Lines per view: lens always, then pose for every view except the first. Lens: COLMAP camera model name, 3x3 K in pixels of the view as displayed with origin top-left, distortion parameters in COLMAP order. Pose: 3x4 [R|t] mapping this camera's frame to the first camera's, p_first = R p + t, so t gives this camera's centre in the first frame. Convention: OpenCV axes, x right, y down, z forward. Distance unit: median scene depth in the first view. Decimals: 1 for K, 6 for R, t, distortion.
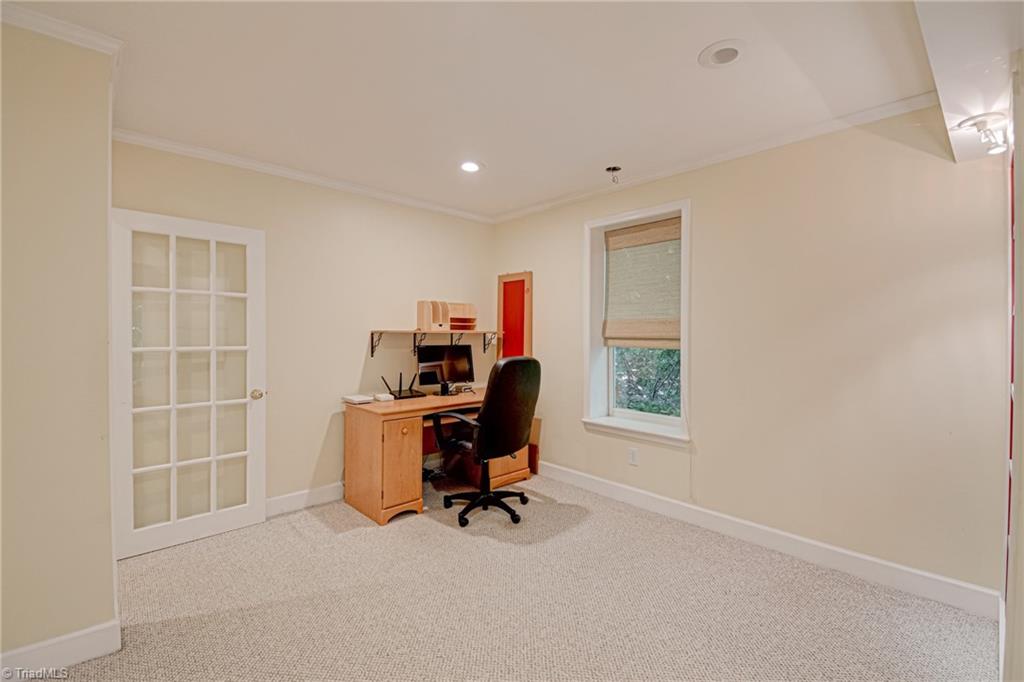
lens RADIAL K [[455.6, 0, 515.5], [0, 455.6, 341.0], [0, 0, 1]] dist [0.028159, -0.005340]
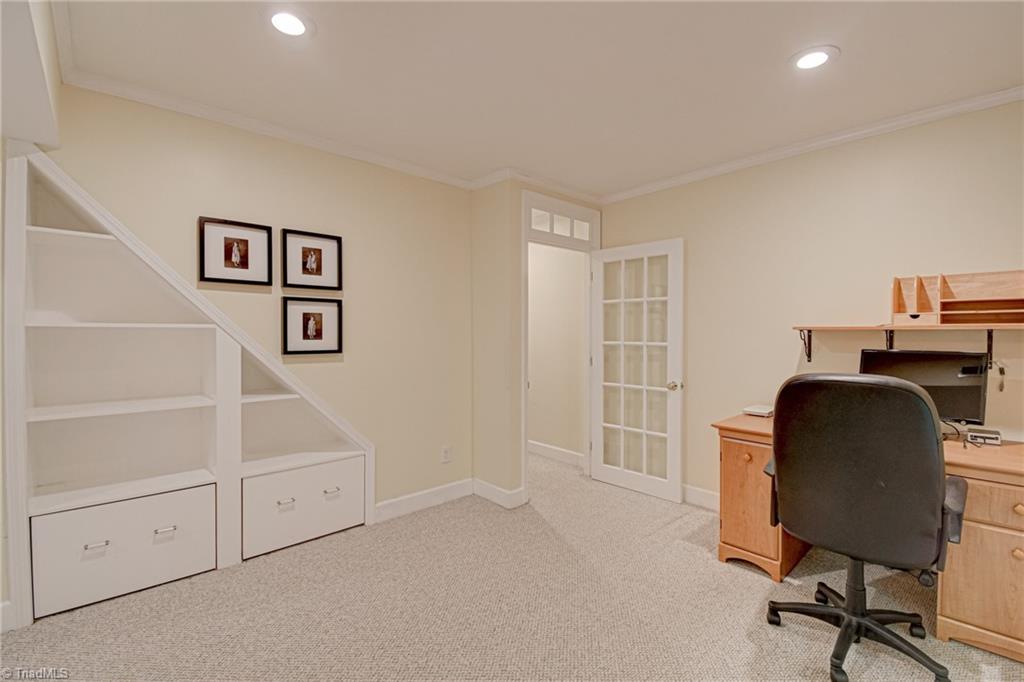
lens RADIAL K [[455.6, 0, 518.9], [0, 455.6, 333.1], [0, 0, 1]] dist [0.028159, -0.005340]
pose [[0.000889, 0.004180, -0.999991, 0.543000], [-0.011485, 0.999925, 0.004169, -0.012750], [0.999934, 0.011481, 0.000937, 0.614719]]
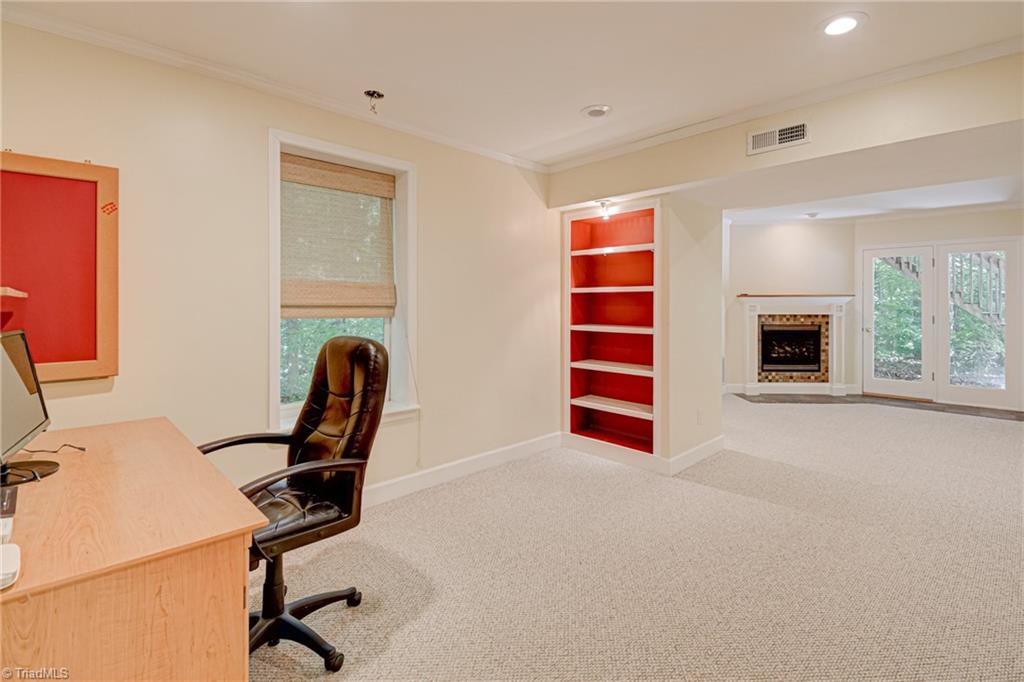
lens RADIAL K [[493.8, 0, 524.4], [0, 493.8, 304.9], [0, 0, 1]] dist [0.001167, -0.000238]
pose [[-0.054037, -0.010185, 0.998487, -0.674180], [0.009003, 0.999902, 0.010686, -0.015381], [-0.998498, 0.009567, -0.053940, 0.797694]]
